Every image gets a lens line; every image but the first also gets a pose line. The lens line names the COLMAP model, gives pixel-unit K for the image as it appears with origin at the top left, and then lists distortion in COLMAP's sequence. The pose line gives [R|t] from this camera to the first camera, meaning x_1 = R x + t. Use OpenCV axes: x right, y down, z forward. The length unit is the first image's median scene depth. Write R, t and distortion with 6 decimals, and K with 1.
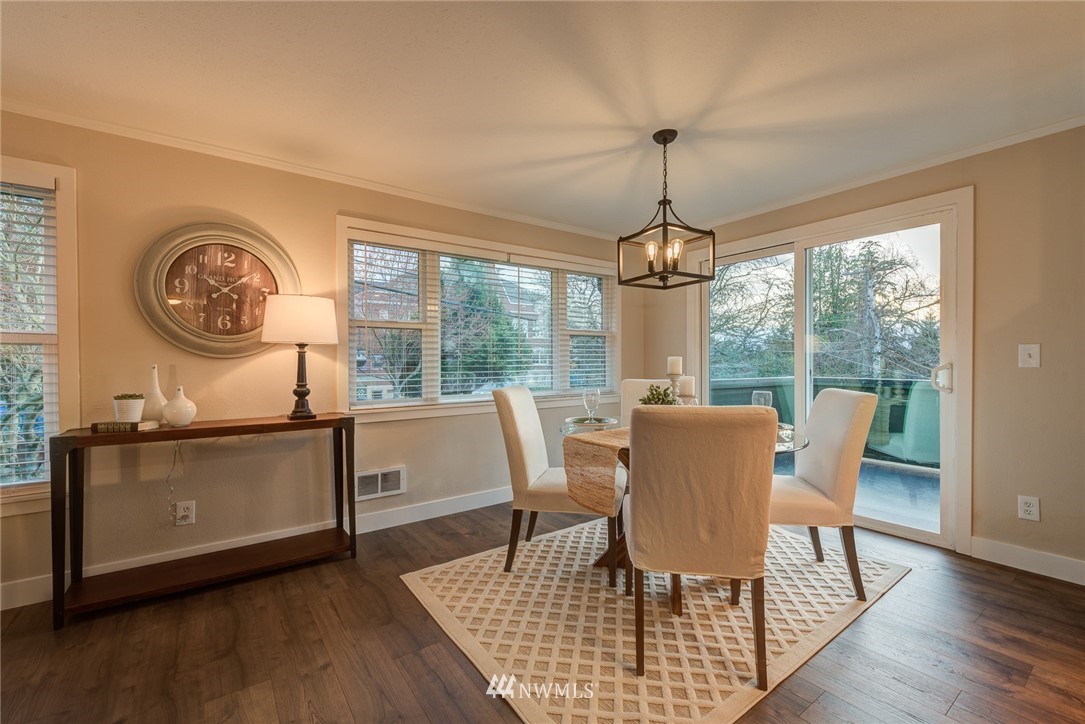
lens RADIAL K [[465.7, 0, 551.5], [0, 465.7, 364.7], [0, 0, 1]] dist [0.008818, -0.003311]
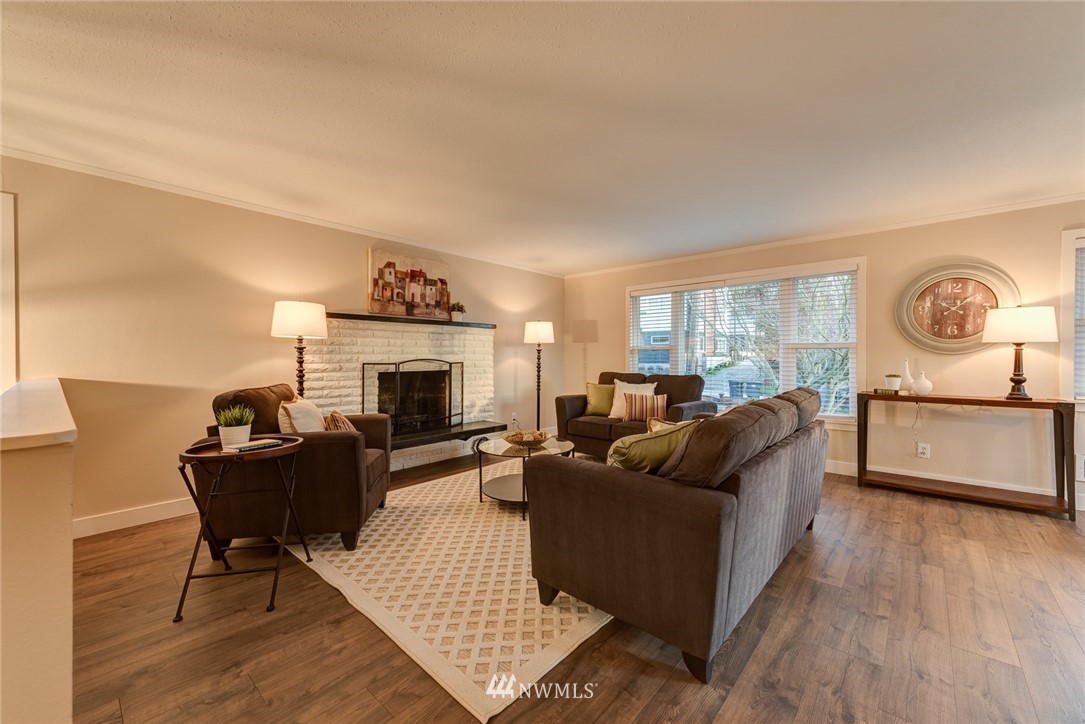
lens RADIAL K [[428.4, 0, 546.7], [0, 428.4, 363.3], [0, 0, 1]] dist [0.005975, -0.000972]
pose [[0.214643, 0.015728, -0.976566, 0.373375], [-0.003627, 0.999876, 0.015307, -0.001321], [0.976686, 0.000256, 0.214674, -0.571904]]
